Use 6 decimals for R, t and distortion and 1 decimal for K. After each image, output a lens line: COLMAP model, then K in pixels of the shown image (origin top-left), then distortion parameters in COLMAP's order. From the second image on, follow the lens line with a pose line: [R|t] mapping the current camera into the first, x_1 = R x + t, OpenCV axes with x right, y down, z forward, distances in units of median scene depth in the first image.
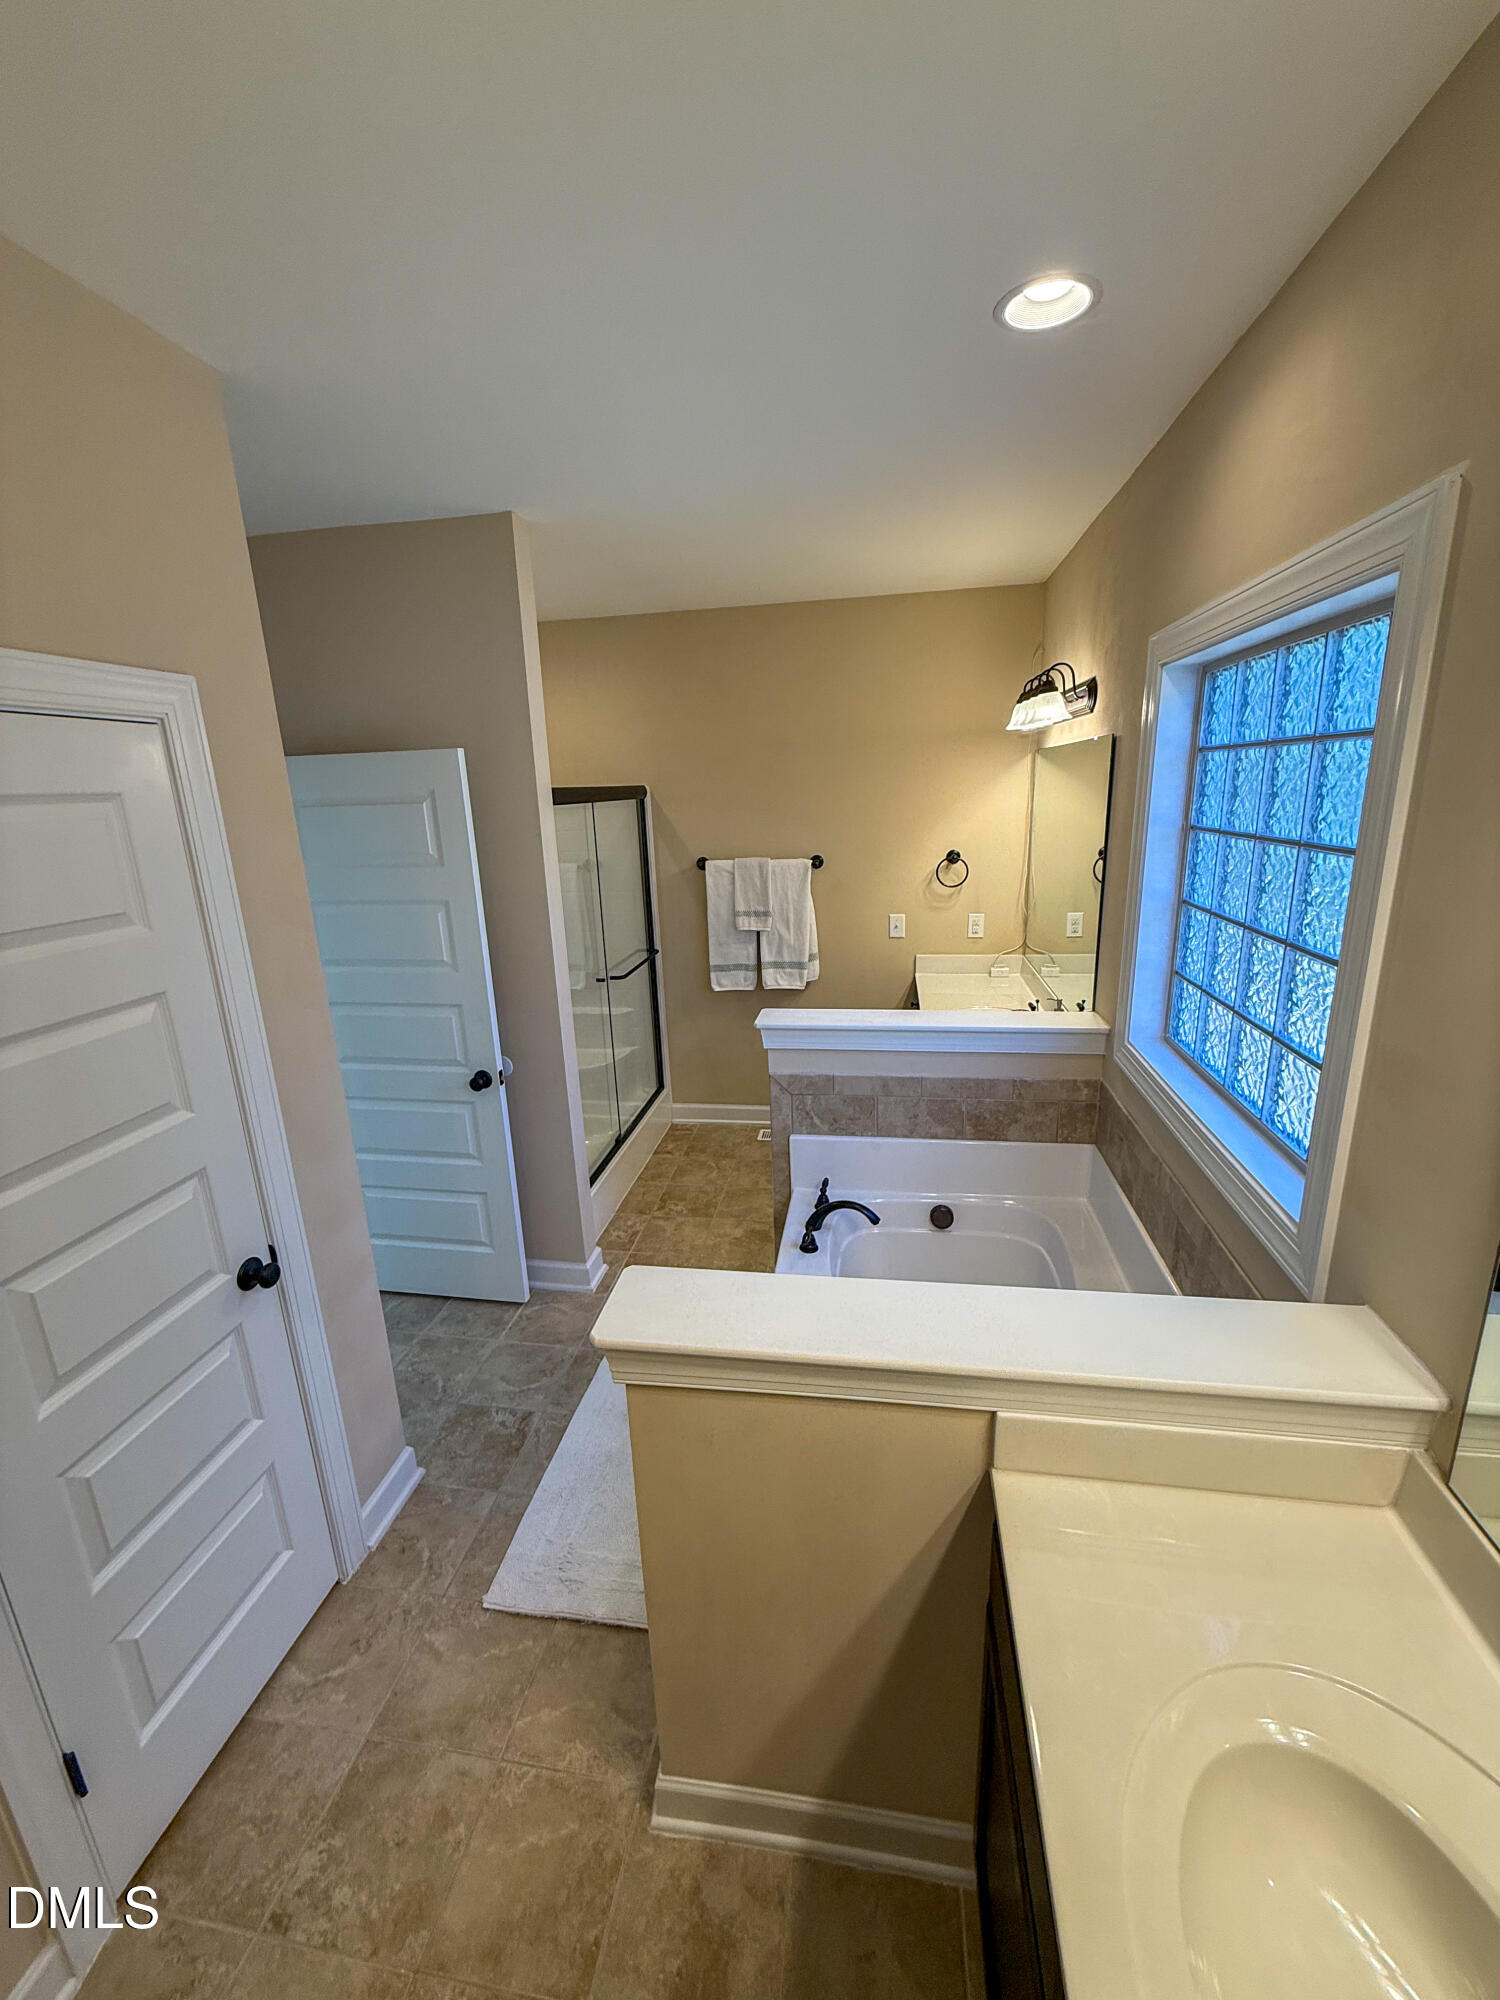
lens RADIAL K [[795.4, 0, 749.3], [0, 795.4, 996.0], [0, 0, 1]] dist [-0.001814, -0.000103]
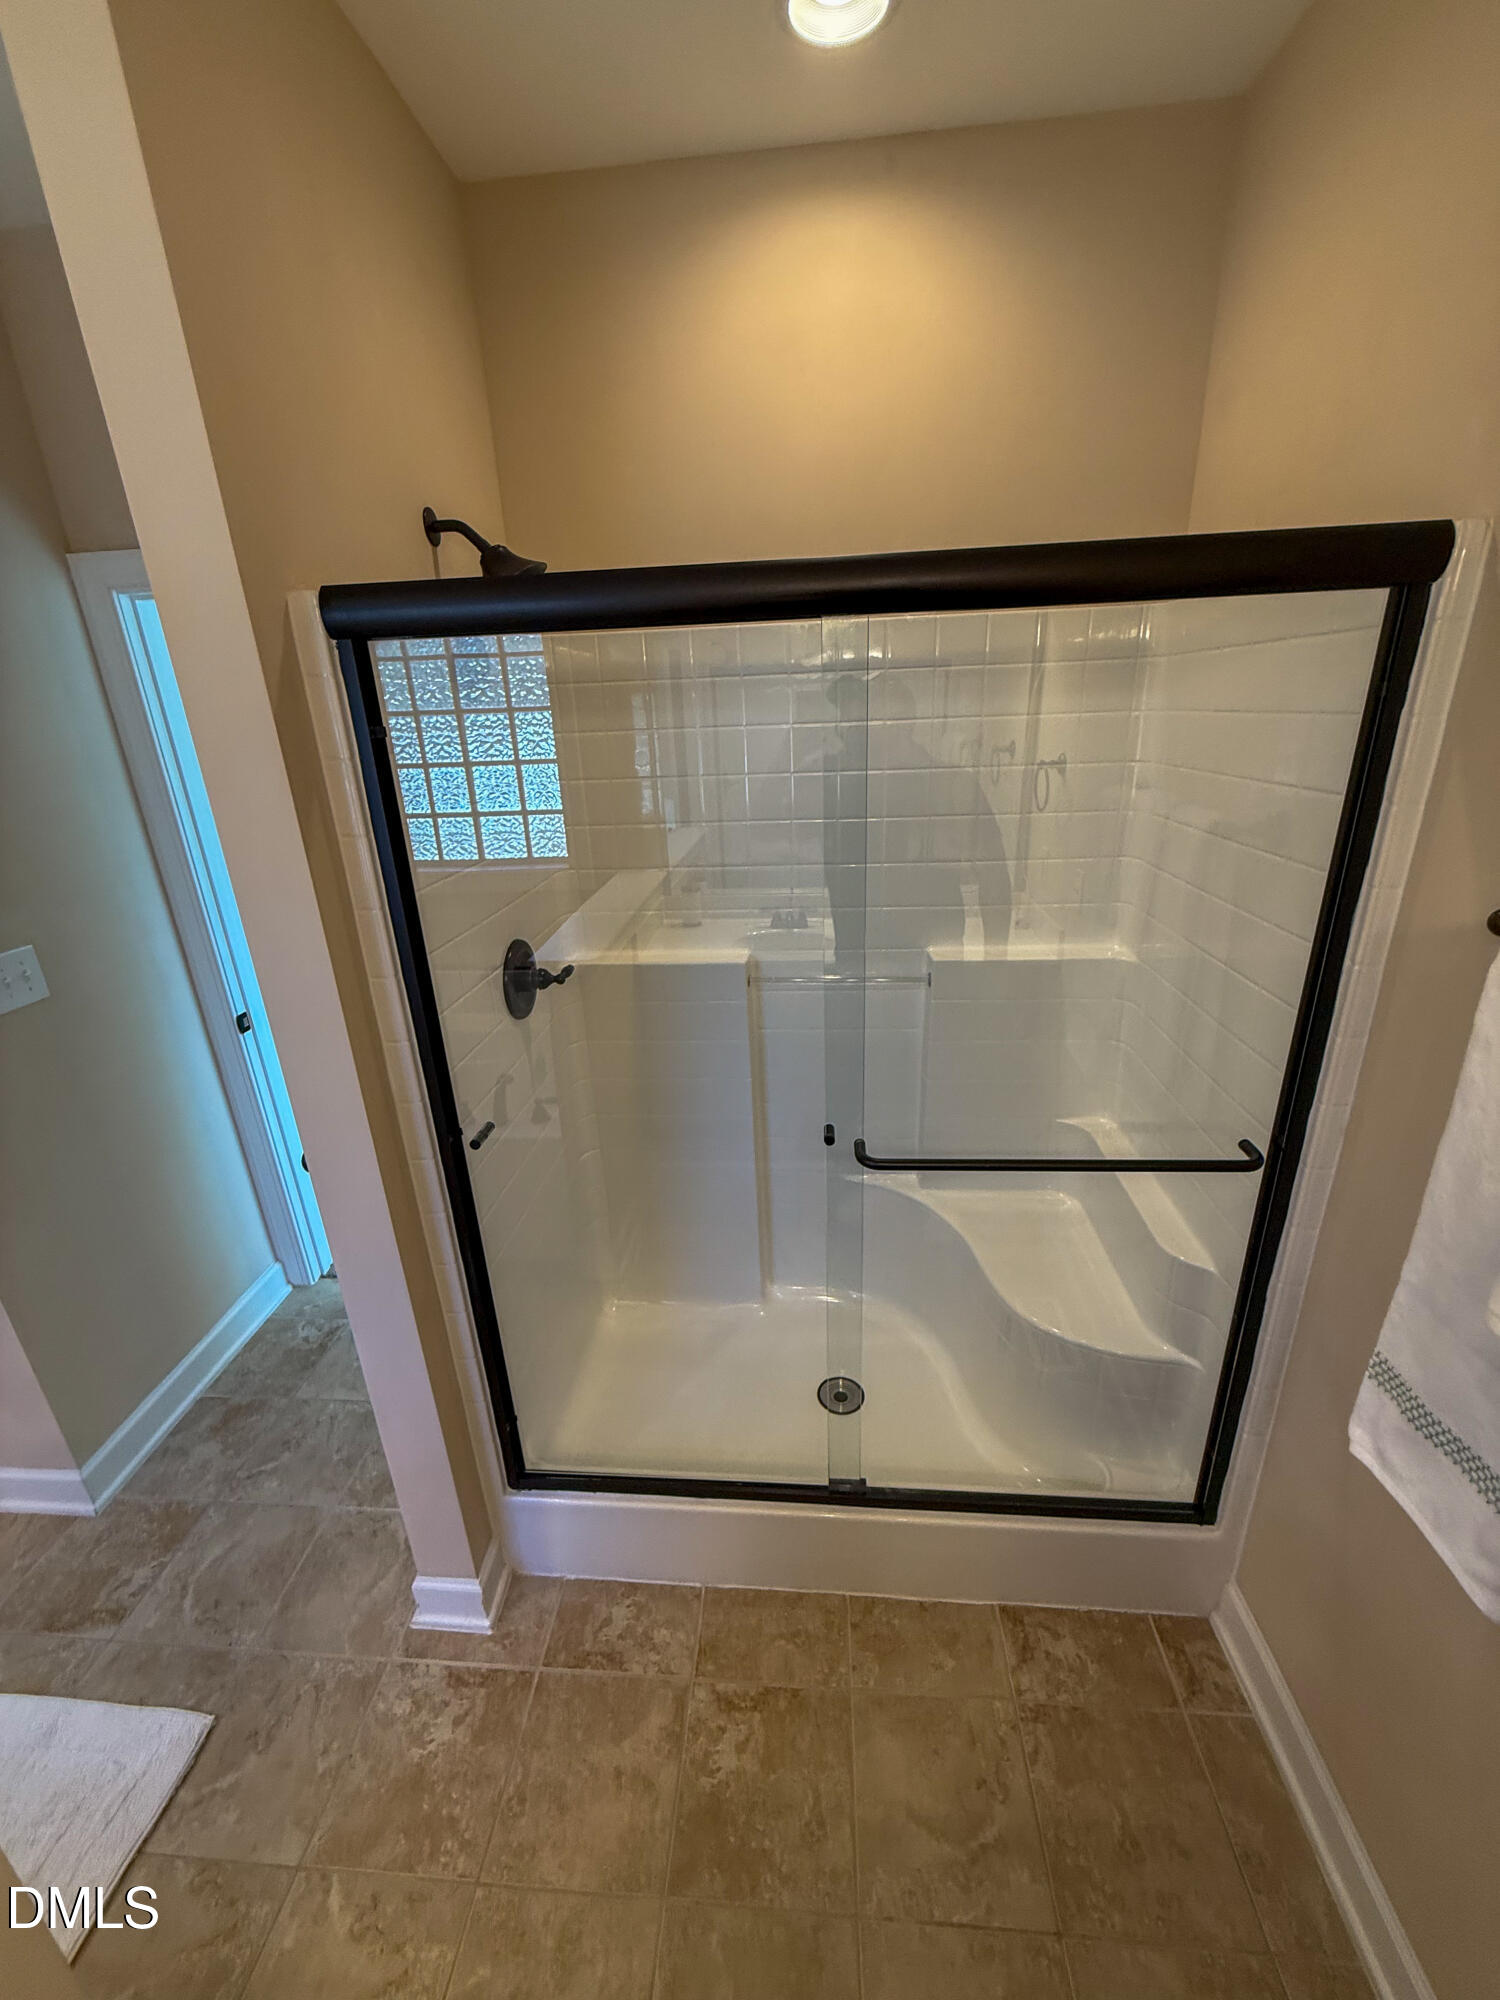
lens RADIAL K [[799.7, 0, 754.2], [0, 799.7, 996.2], [0, 0, 1]] dist [0.000771, 0.000850]
pose [[0.084642, 0.380469, -0.920912, 0.131068], [-0.217968, 0.908914, 0.355478, -0.210066], [0.972279, 0.170641, 0.159862, 0.930821]]
